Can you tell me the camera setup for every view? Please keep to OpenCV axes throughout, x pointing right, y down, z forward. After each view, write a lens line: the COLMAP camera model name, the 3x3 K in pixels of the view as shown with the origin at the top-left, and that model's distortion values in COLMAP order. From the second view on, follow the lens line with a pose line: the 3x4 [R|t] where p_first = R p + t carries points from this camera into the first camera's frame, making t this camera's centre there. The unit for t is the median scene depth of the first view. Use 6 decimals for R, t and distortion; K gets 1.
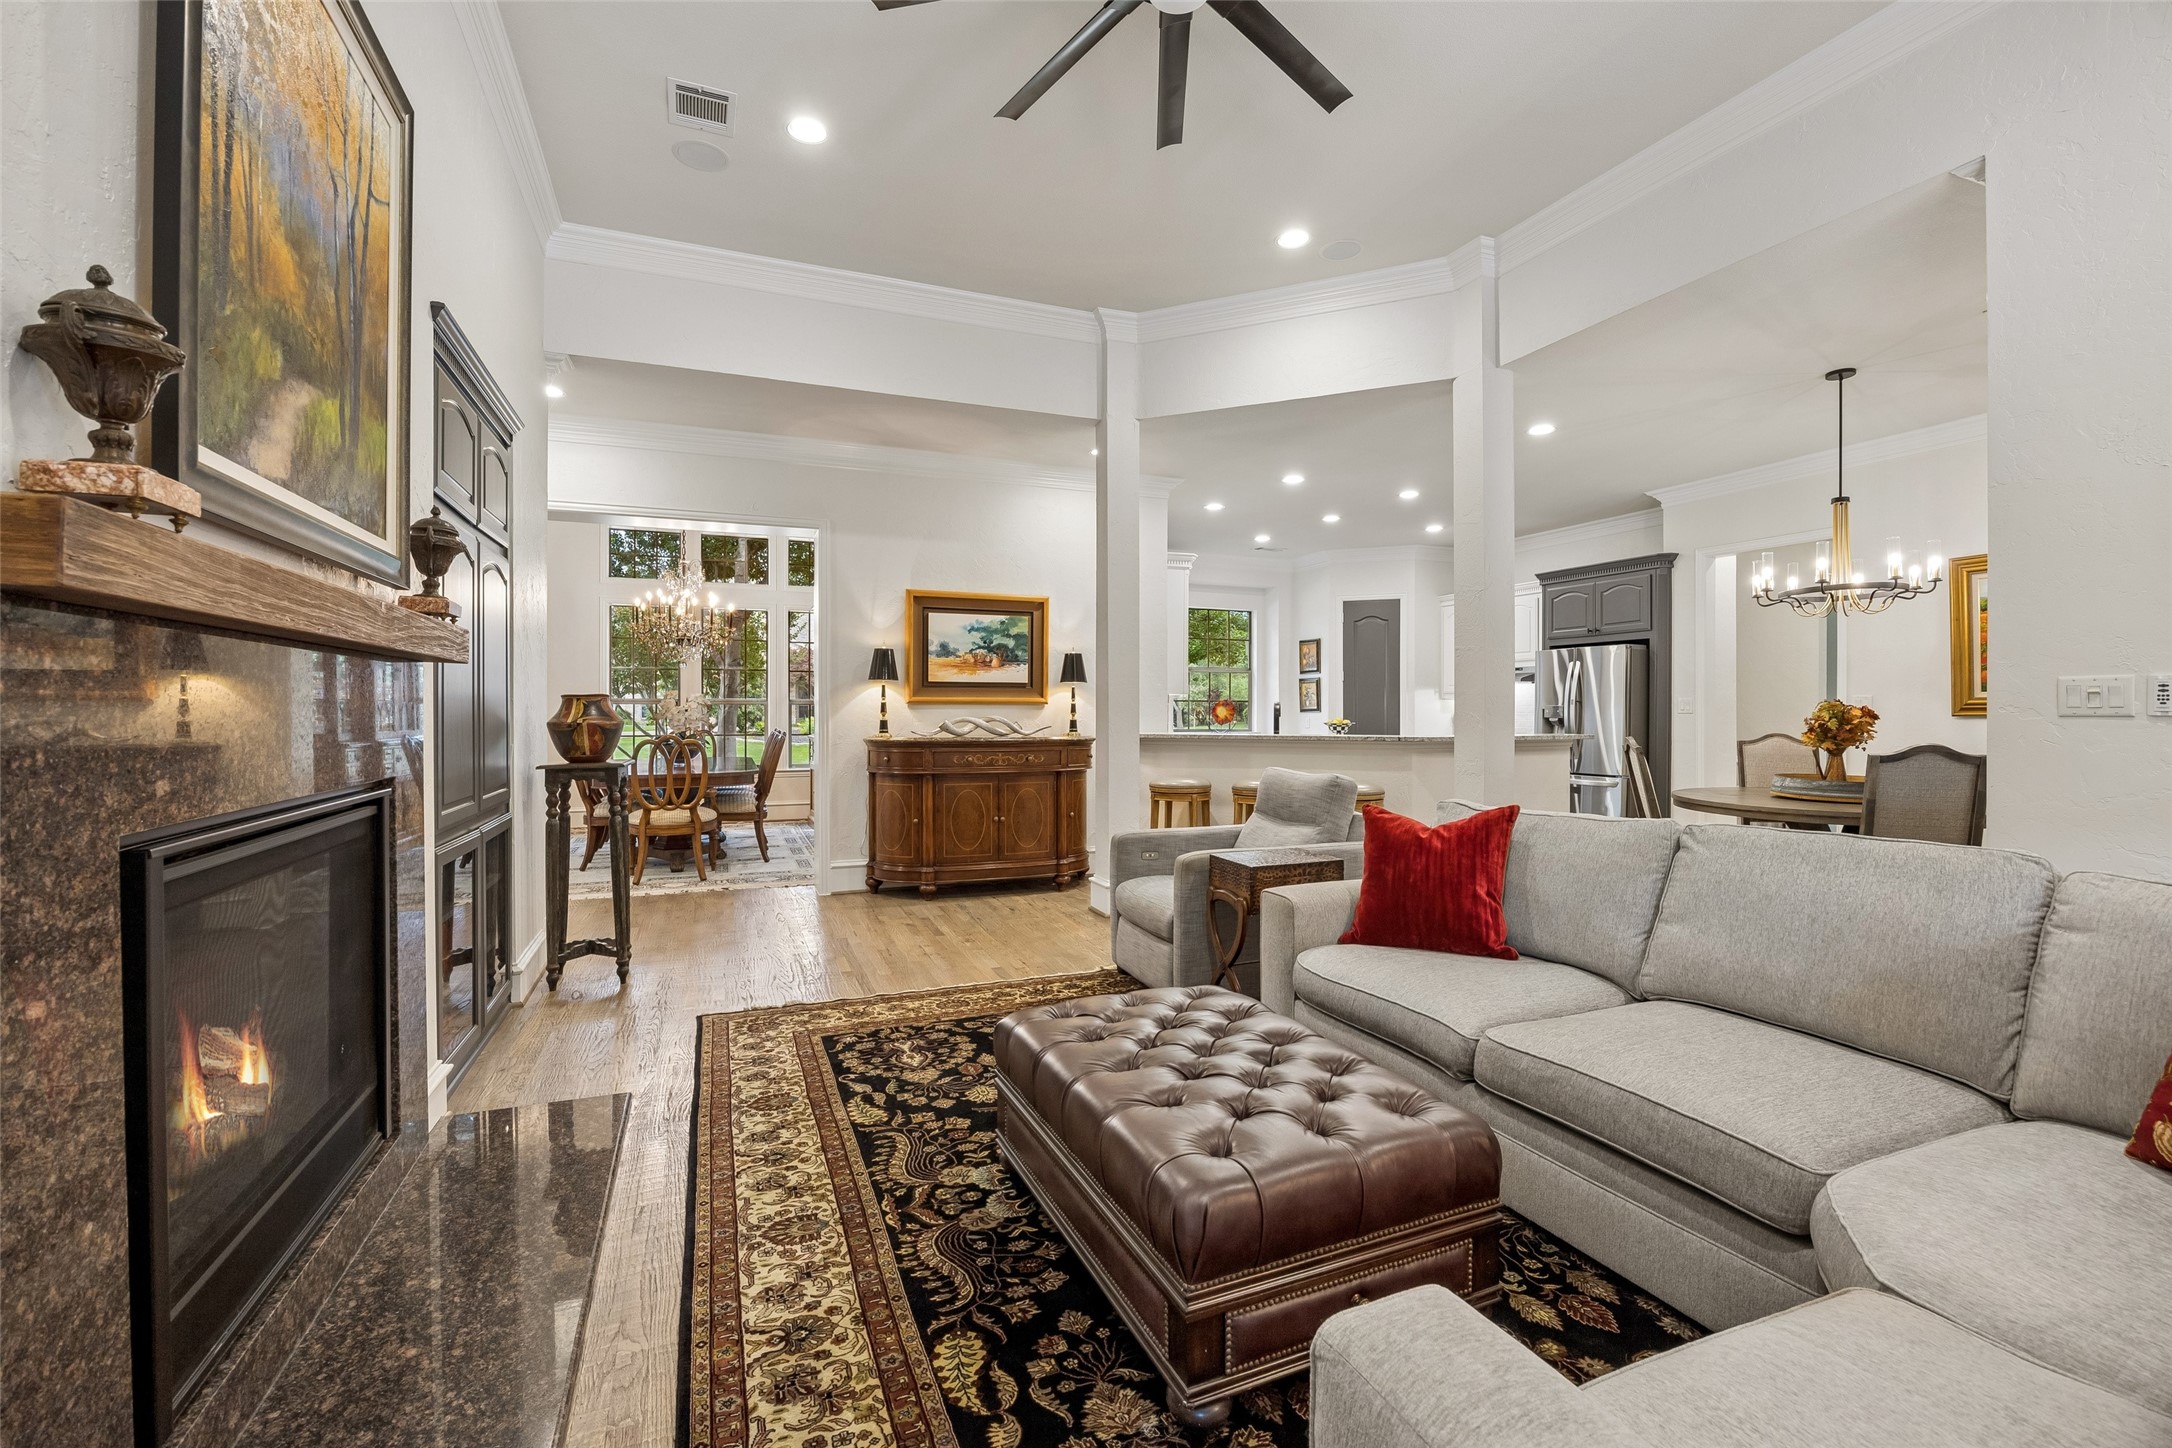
lens RADIAL K [[927.4, 0, 1087.0], [0, 927.4, 705.3], [0, 0, 1]] dist [0.028705, -0.001417]
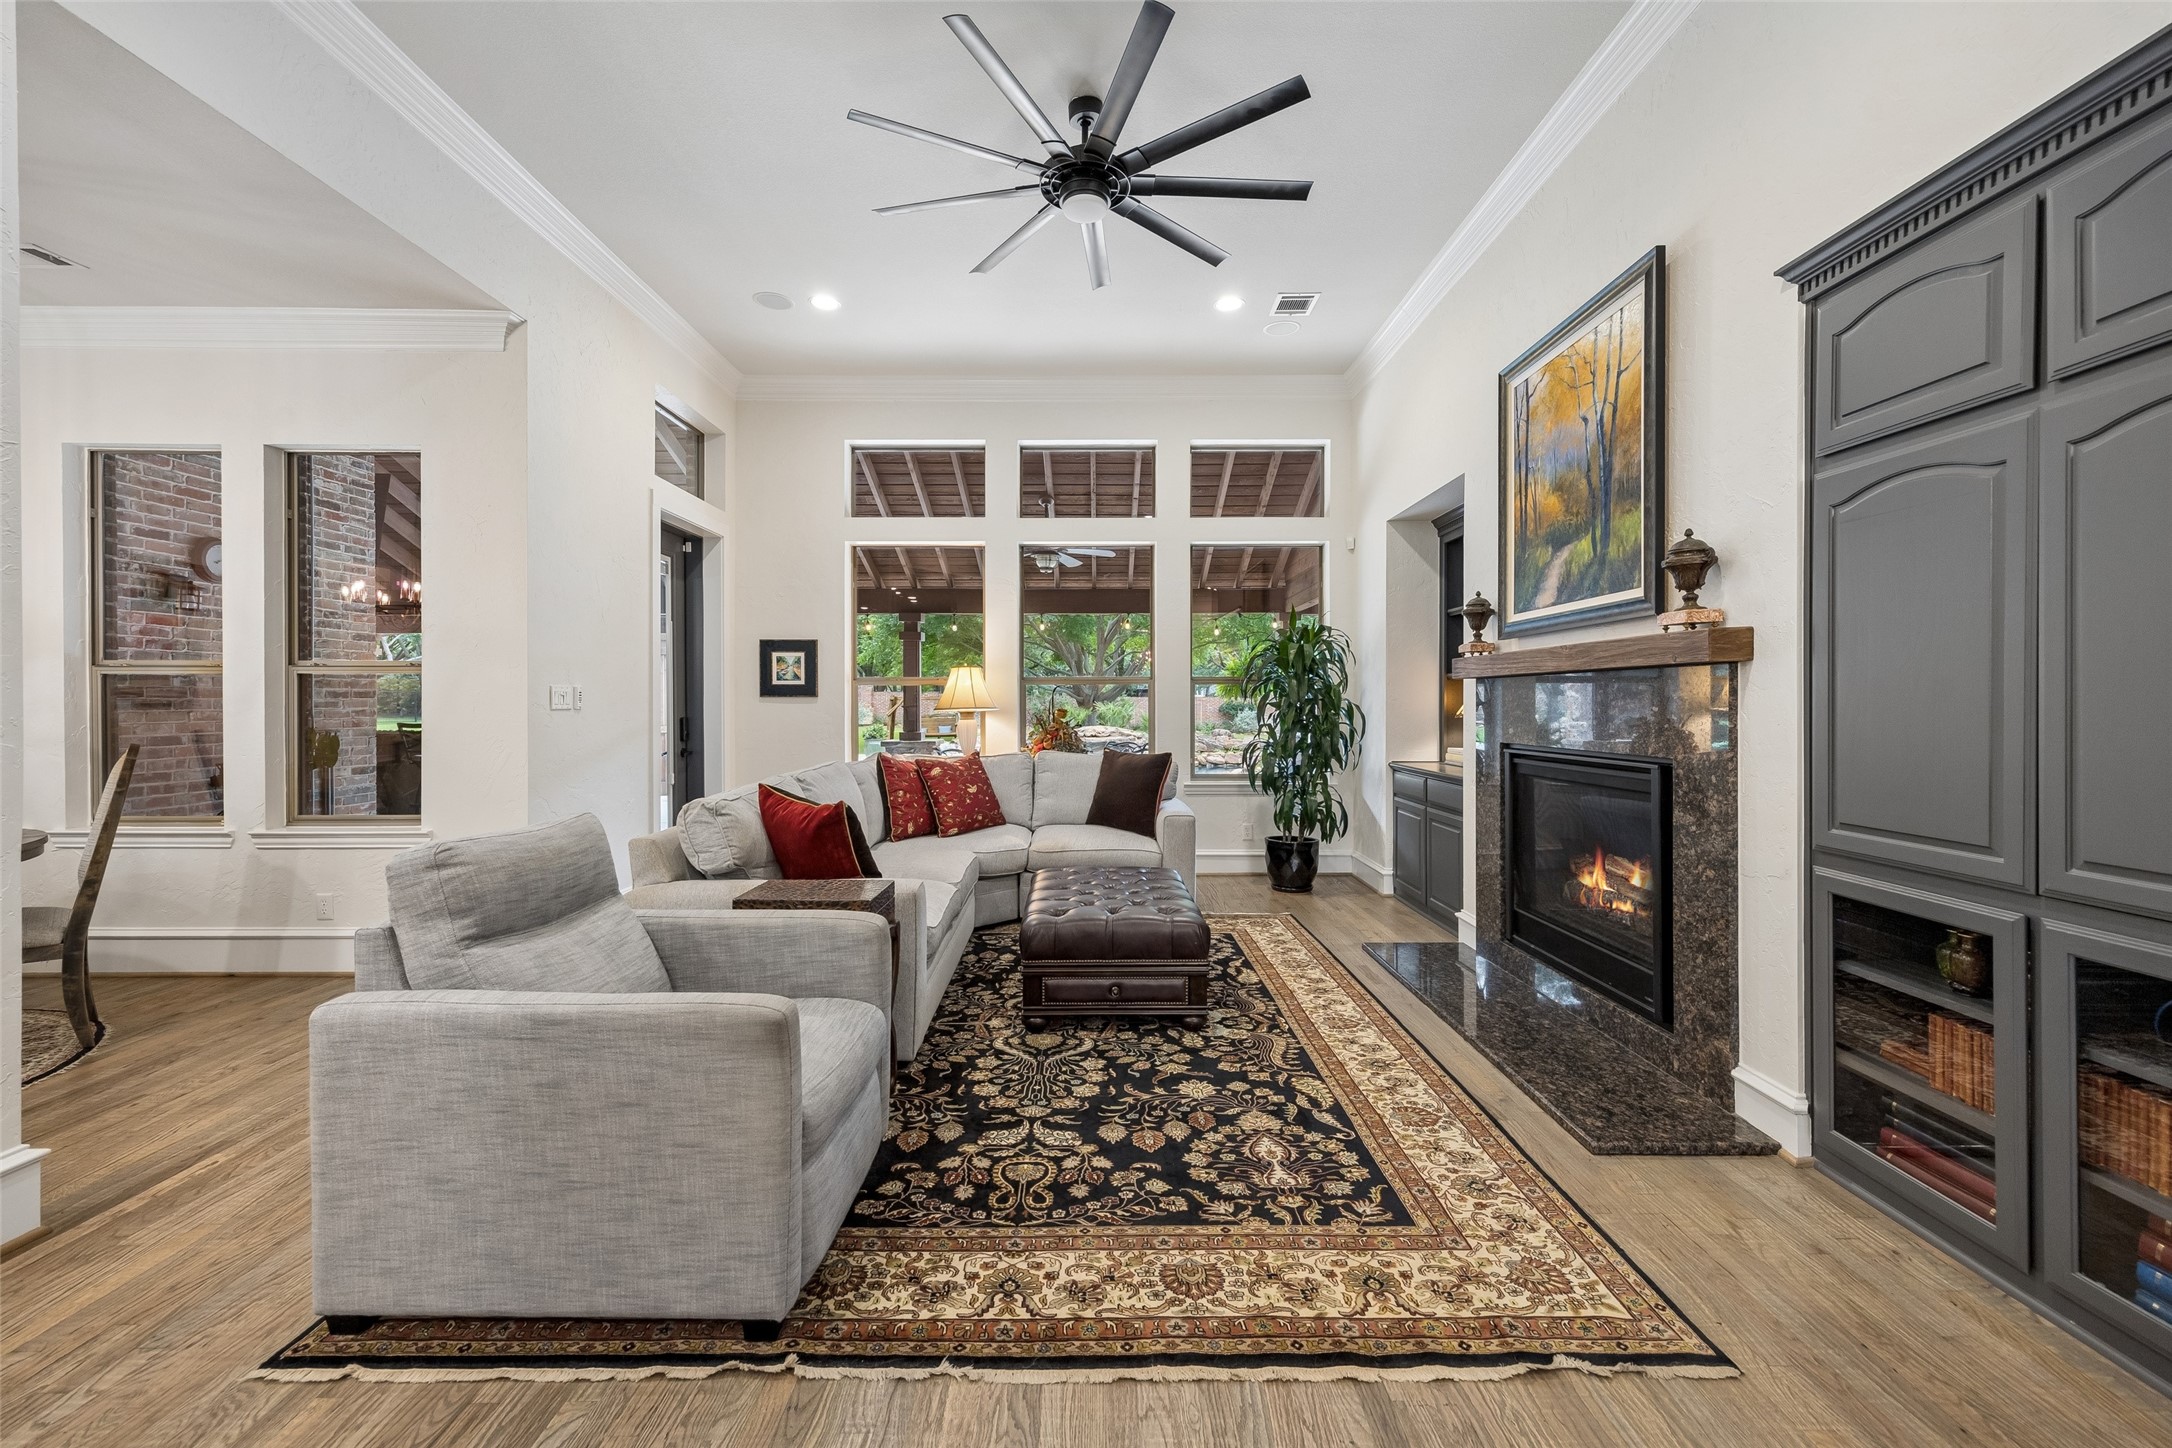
lens RADIAL K [[836.9, 0, 1093.4], [0, 836.9, 714.0], [0, 0, 1]] dist [-0.008544, 0.000428]
pose [[-0.924791, 0.001058, 0.380474, -0.350060], [0.002804, 0.999988, 0.004035, 0.009372], [-0.380466, 0.004798, -0.924783, 1.875591]]
